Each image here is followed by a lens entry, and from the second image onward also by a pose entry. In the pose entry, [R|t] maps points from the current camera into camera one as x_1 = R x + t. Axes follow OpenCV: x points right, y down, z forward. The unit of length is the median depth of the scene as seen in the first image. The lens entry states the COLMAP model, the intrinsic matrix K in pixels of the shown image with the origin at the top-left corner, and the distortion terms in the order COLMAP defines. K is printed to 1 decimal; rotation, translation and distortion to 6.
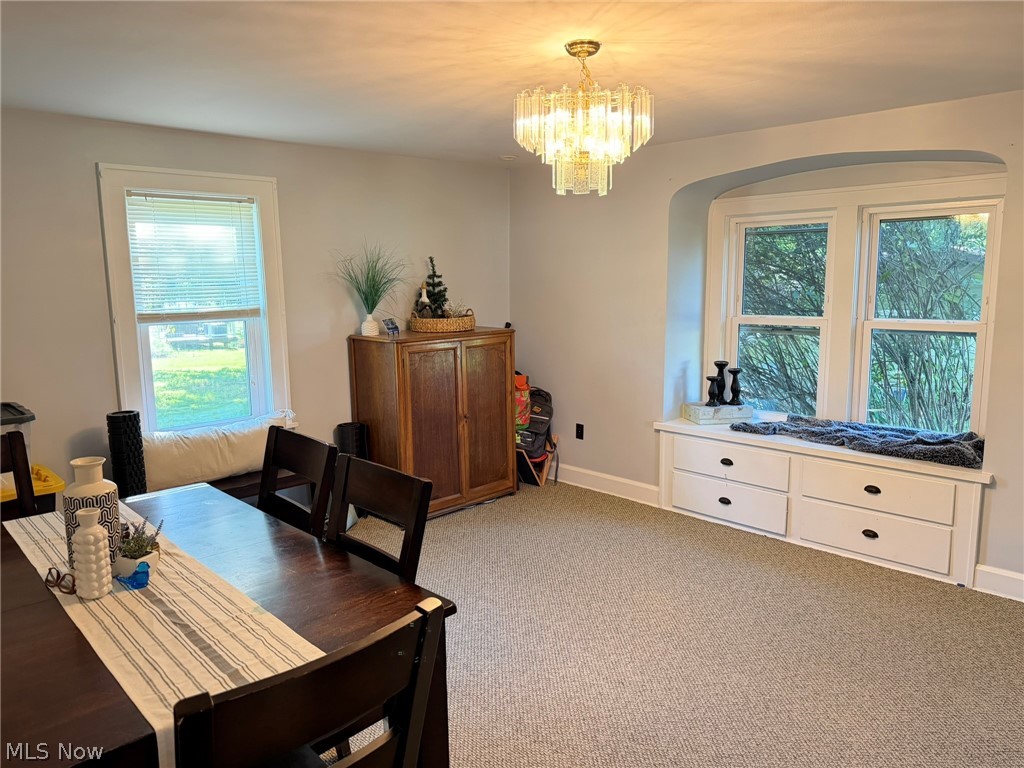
lens RADIAL K [[721.4, 0, 500.2], [0, 721.4, 385.0], [0, 0, 1]] dist [0.093569, -0.128611]
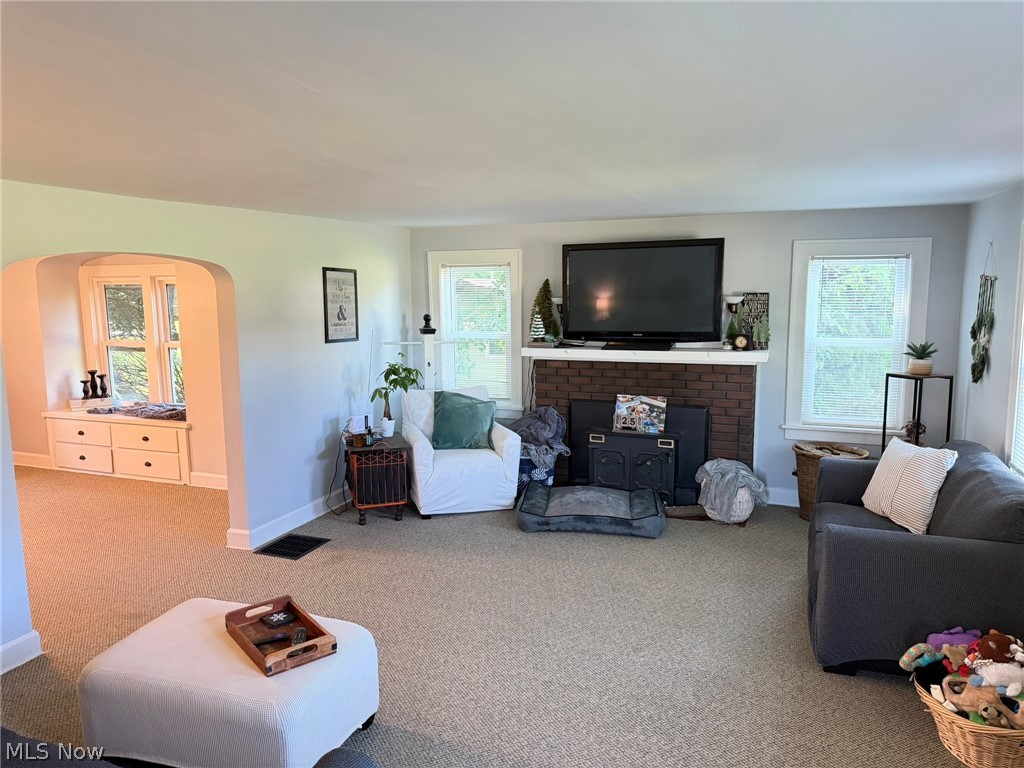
lens RADIAL K [[721.4, 0, 500.2], [0, 721.4, 385.0], [0, 0, 1]] dist [0.093569, -0.128611]
pose [[0.915740, -0.051367, 0.398475, 0.516924], [0.058852, 0.998245, -0.006564, 0.065419], [-0.397439, 0.029462, 0.917156, -0.836665]]
